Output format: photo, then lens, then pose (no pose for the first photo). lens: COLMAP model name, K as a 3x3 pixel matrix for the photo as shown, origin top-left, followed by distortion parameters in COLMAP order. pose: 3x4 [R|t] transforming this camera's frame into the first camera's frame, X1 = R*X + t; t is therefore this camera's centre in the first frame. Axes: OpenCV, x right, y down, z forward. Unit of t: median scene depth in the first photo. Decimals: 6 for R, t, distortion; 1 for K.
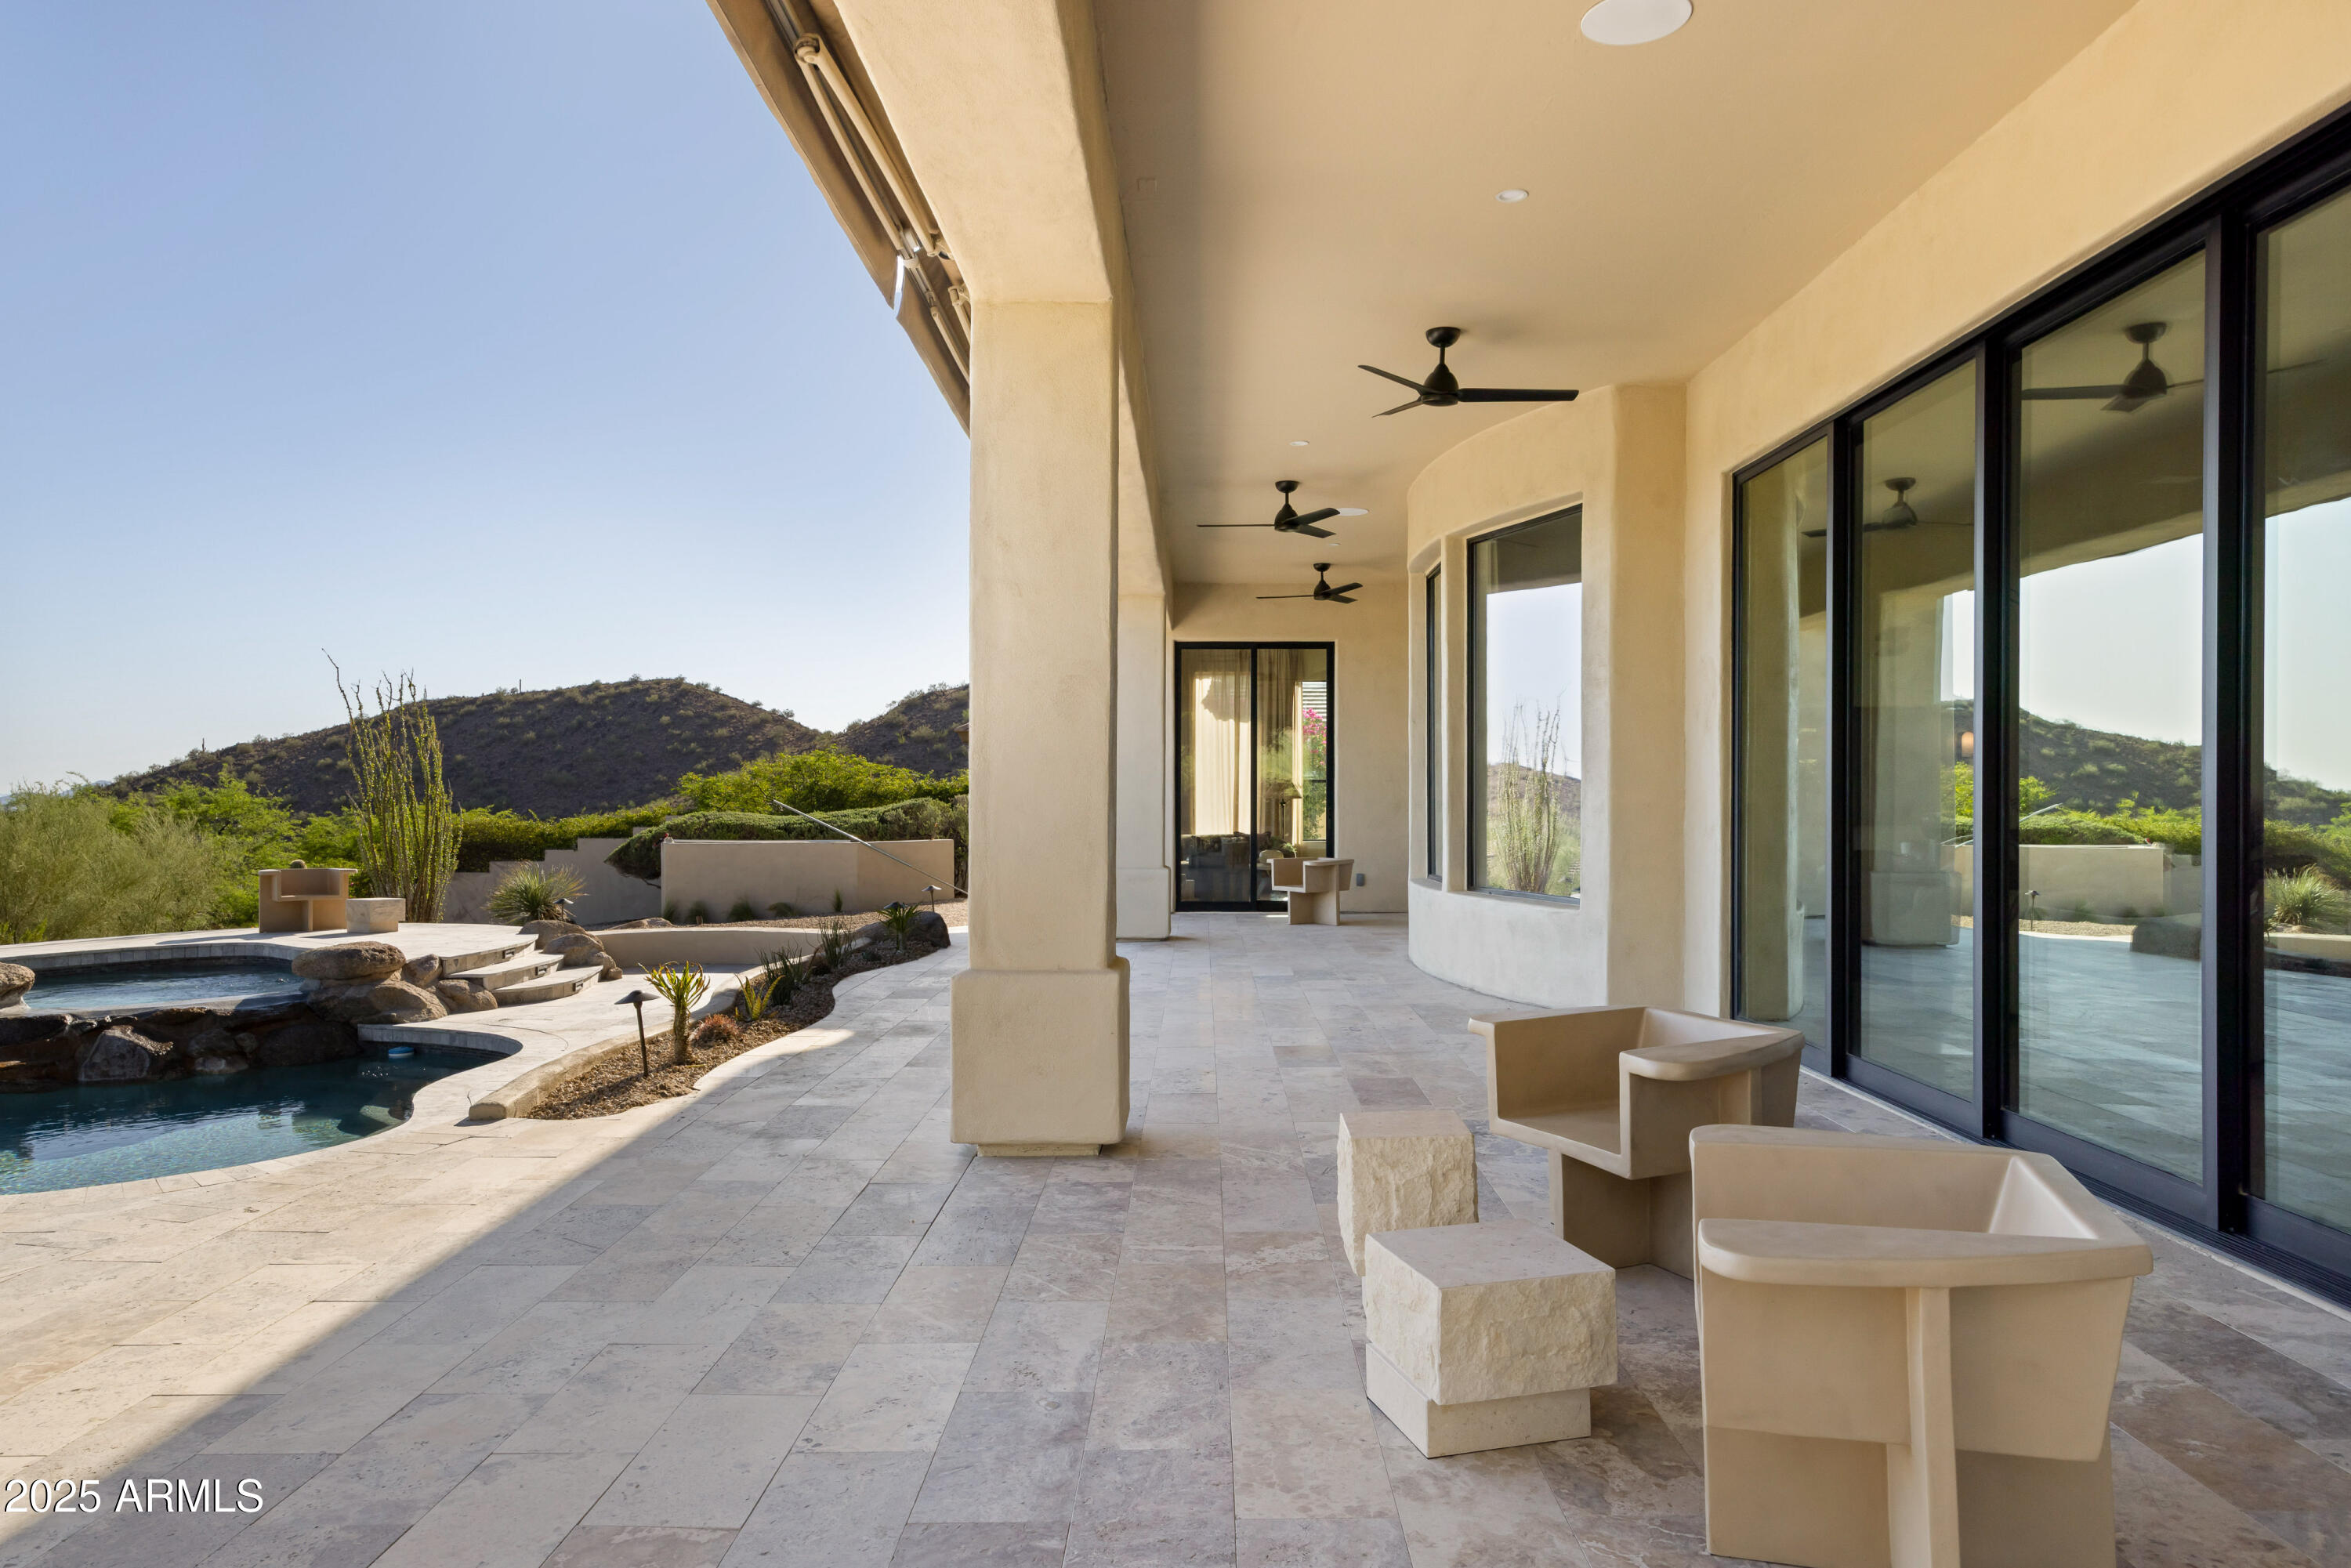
lens RADIAL K [[1539.4, 0, 1174.7], [0, 1539.4, 799.9], [0, 0, 1]] dist [0.029087, -0.003262]
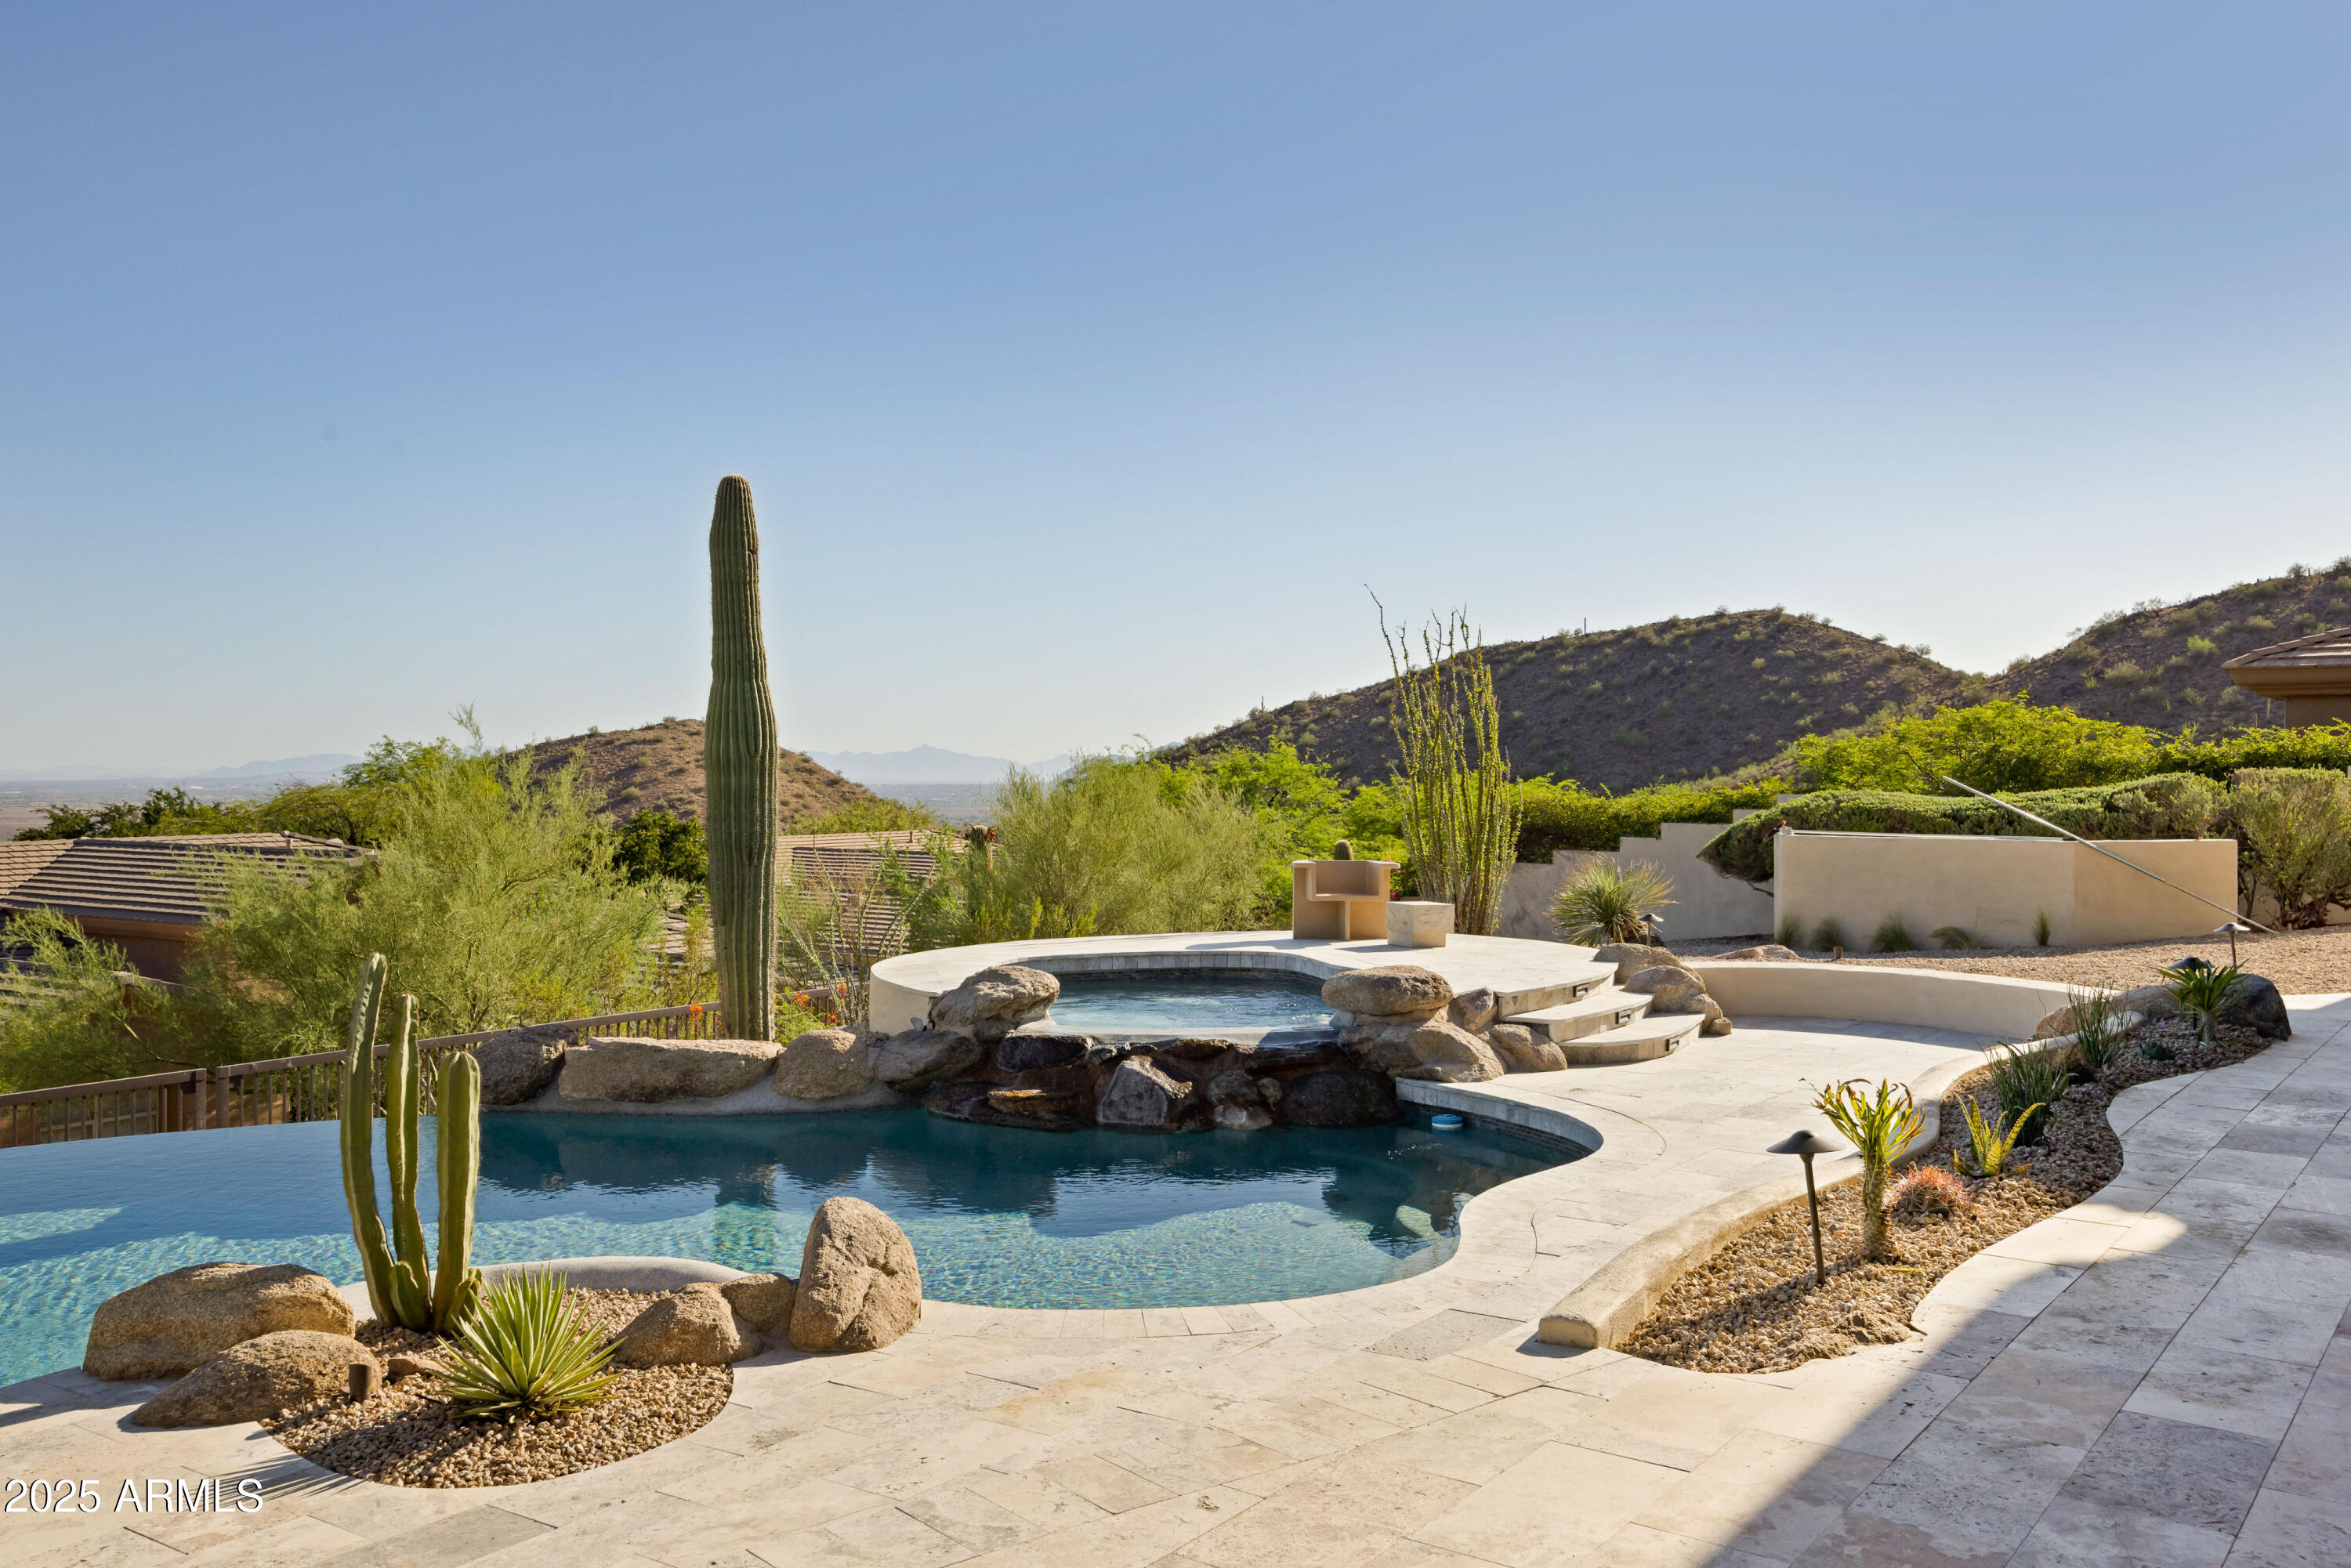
lens RADIAL K [[1988.7, 0, 1197.7], [0, 1988.7, 776.6], [0, 0, 1]] dist [0.031628, 0.012475]
pose [[0.830178, 0.007844, -0.557444, -0.044414], [-0.004680, 0.999964, 0.007101, -0.004671], [0.557479, -0.003286, 0.830184, 0.093418]]
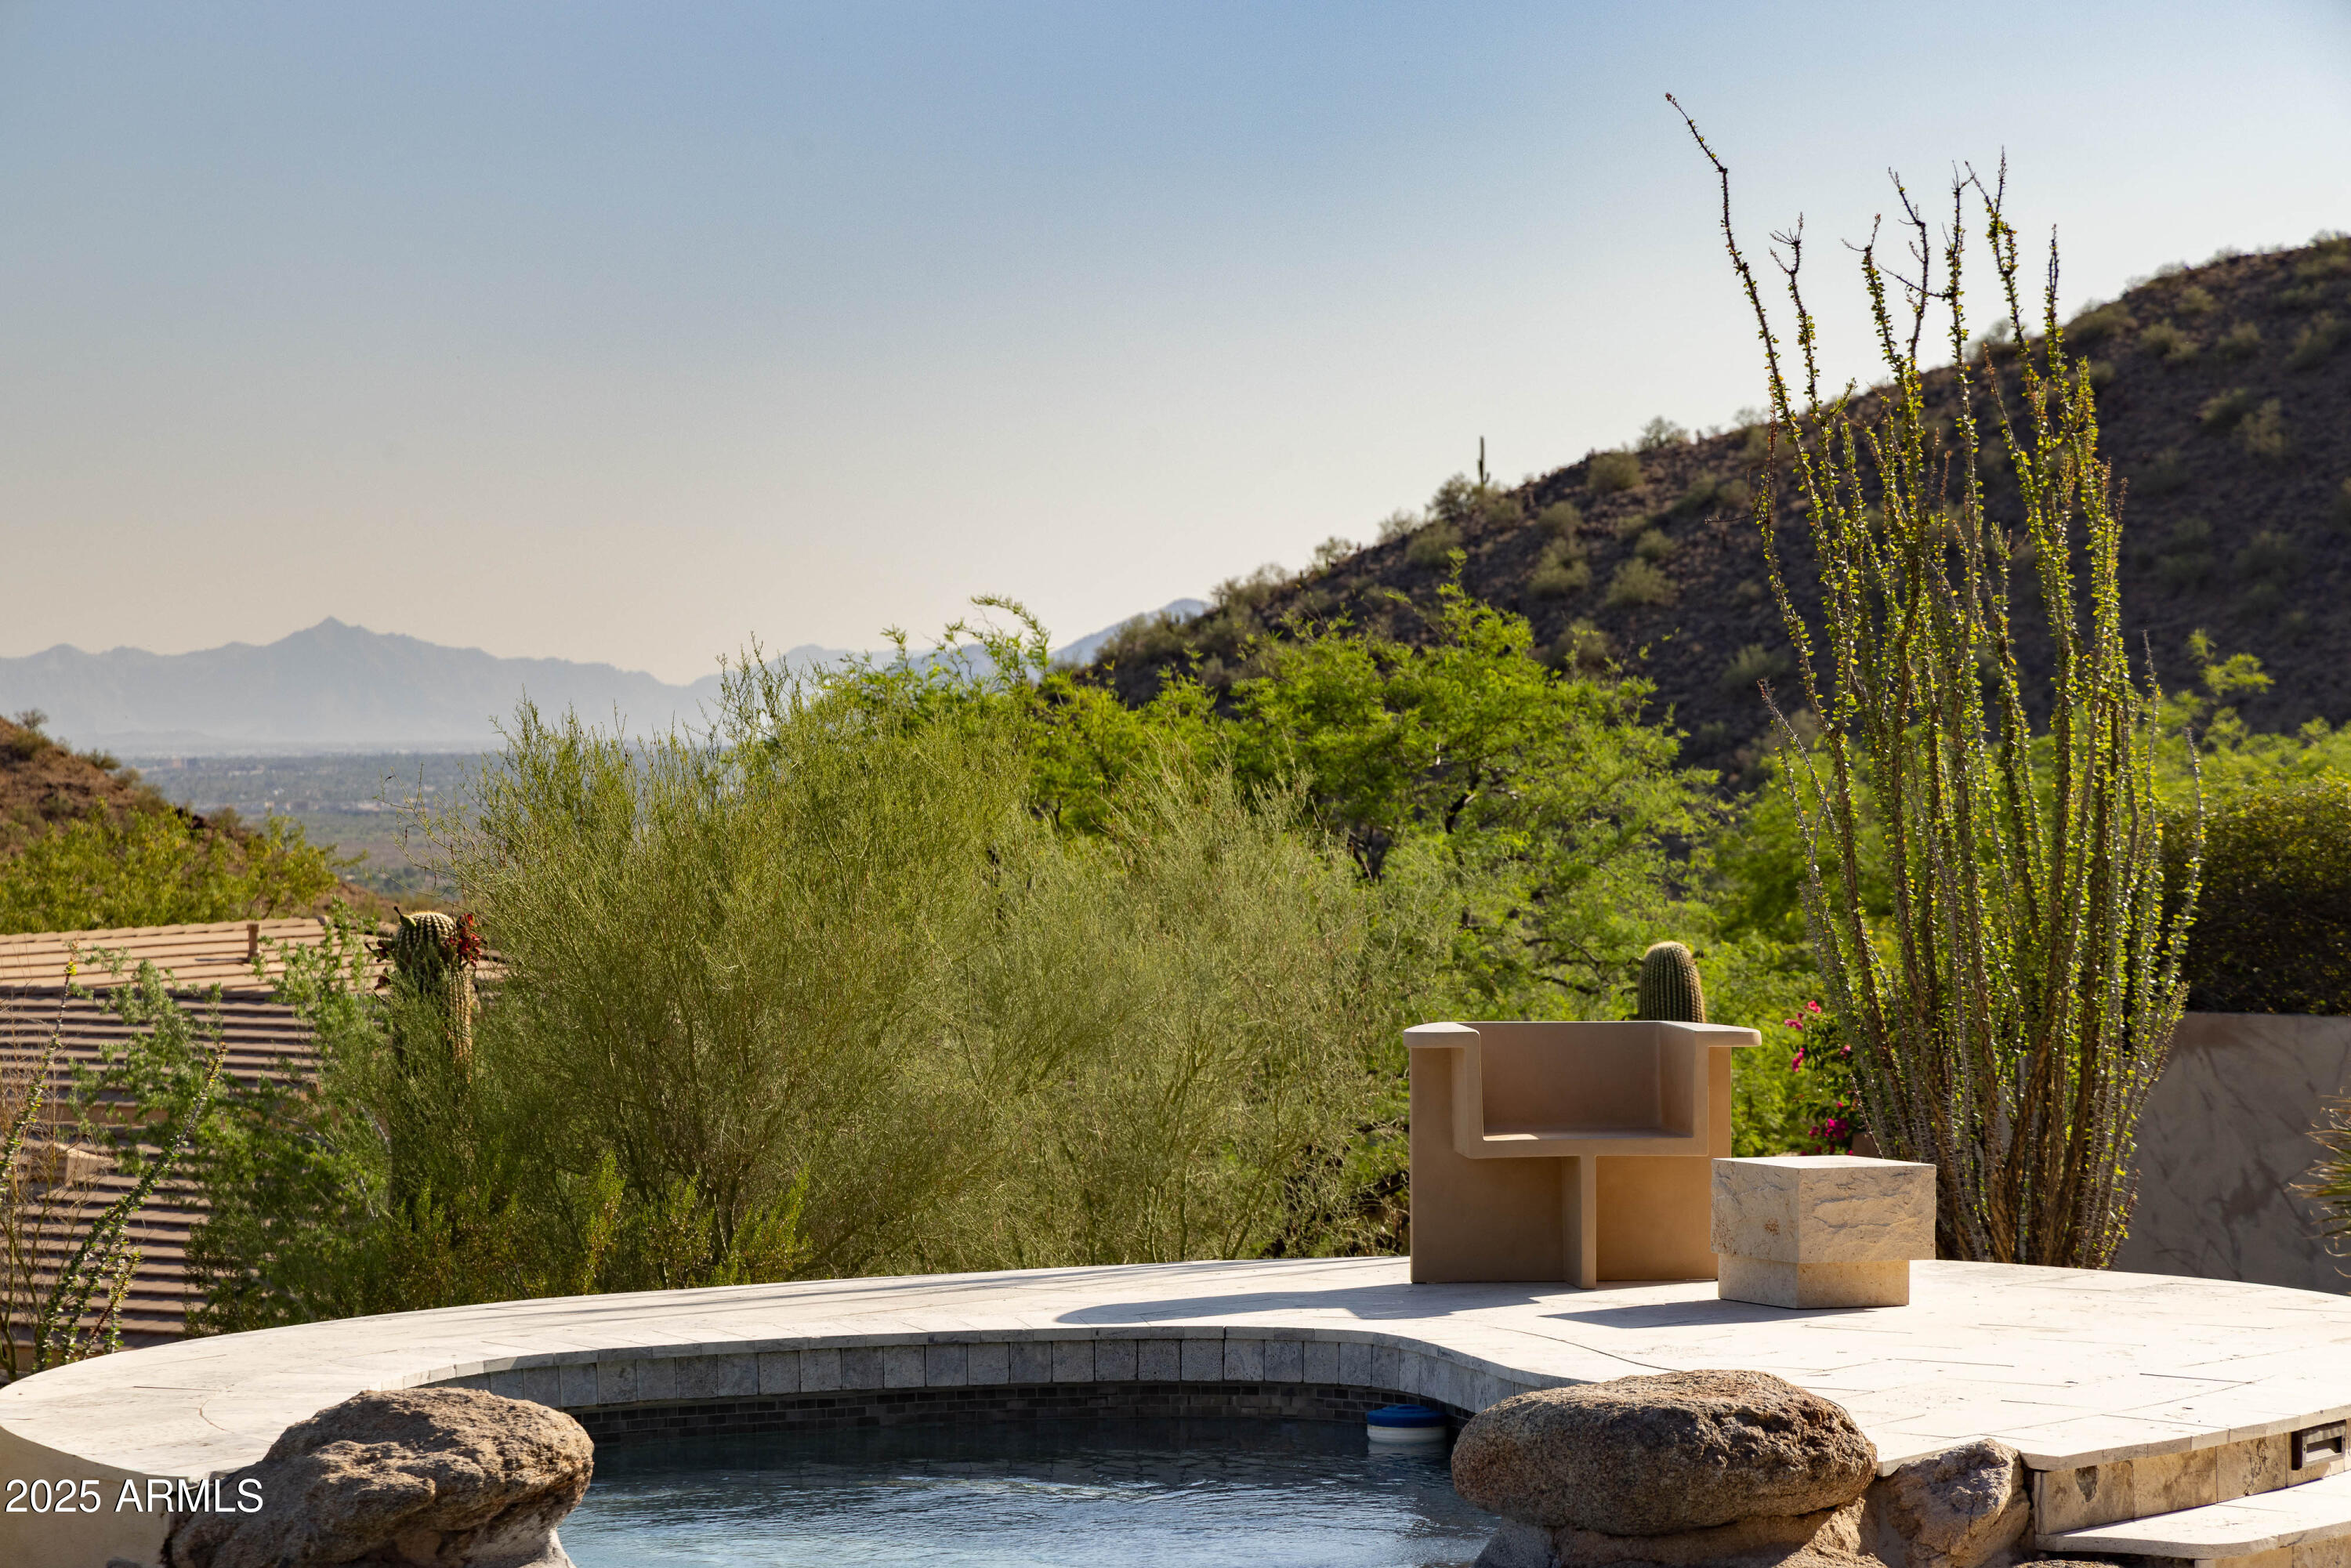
lens RADIAL K [[6847.5, 0, 1163.9], [0, 6847.5, 780.3], [0, 0, 1]] dist [0.125716, 0.000000]
pose [[0.821365, 0.002486, -0.570397, -0.006888], [0.008339, 0.999831, 0.016365, -0.009006], [0.570342, -0.018198, 0.821206, 0.079206]]
